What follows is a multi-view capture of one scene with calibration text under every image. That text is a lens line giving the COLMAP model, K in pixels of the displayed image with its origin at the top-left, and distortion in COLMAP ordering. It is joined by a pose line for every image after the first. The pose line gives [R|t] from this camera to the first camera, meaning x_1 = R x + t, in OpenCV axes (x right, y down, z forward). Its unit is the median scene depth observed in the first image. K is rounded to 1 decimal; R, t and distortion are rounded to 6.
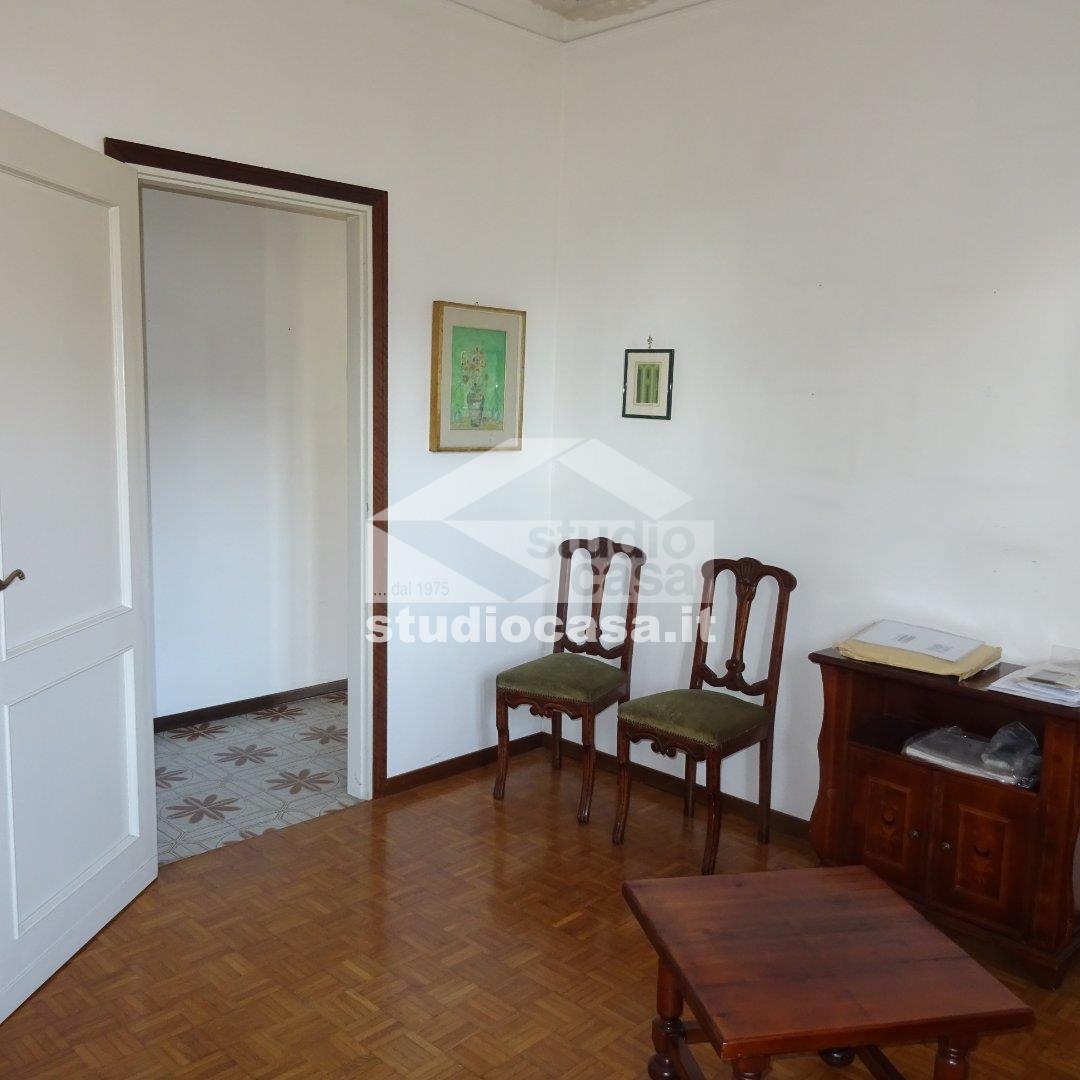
lens RADIAL K [[1030.3, 0, 540.6], [0, 1030.3, 540.2], [0, 0, 1]] dist [0.001901, 0.000000]
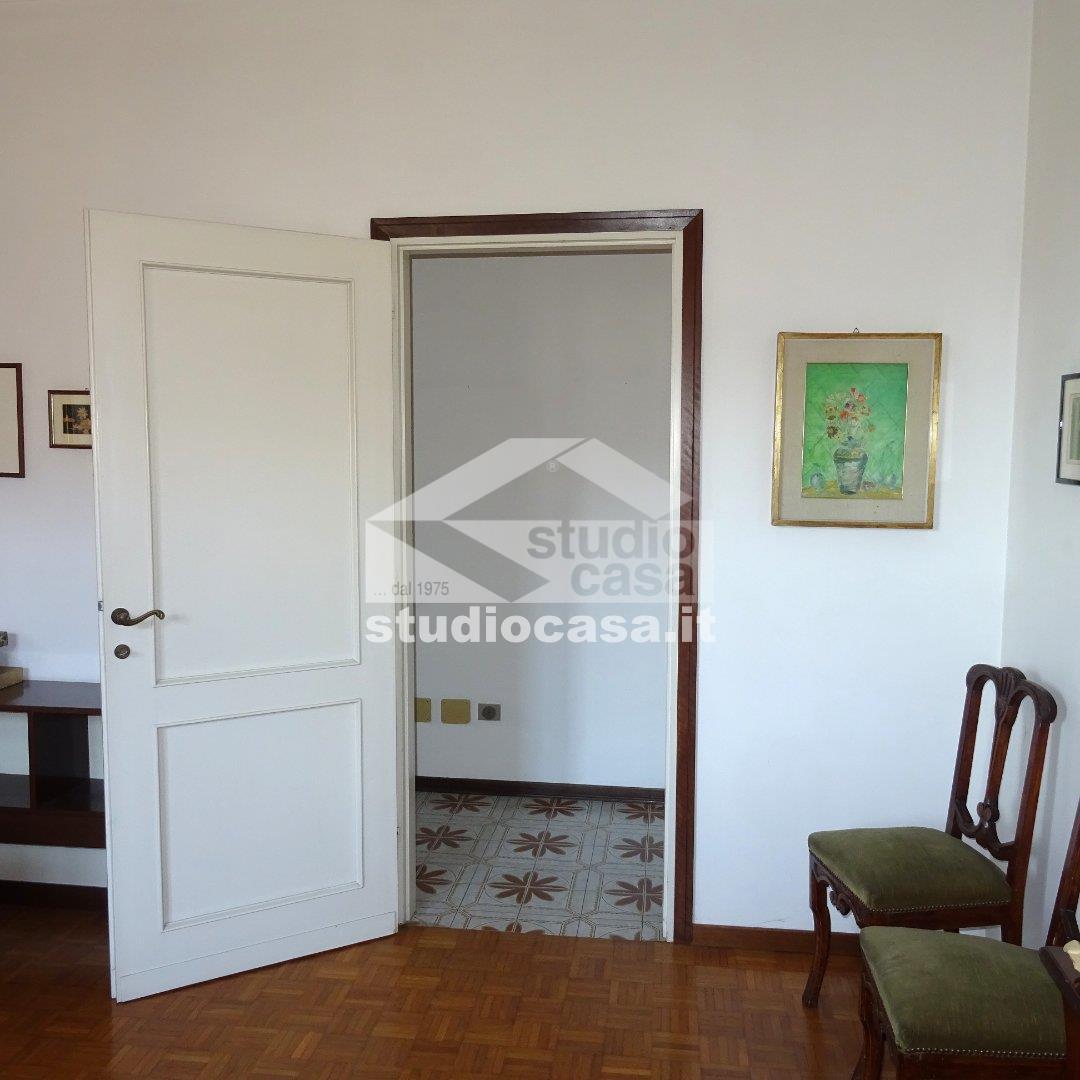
lens RADIAL K [[1030.3, 0, 540.0], [0, 1030.3, 541.6], [0, 0, 1]] dist [0.001901, 0.000000]
pose [[0.603135, 0.050222, -0.796056, 0.410794], [-0.097702, 0.995152, -0.011242, -0.047720], [0.791633, 0.084557, 0.605118, 0.388924]]
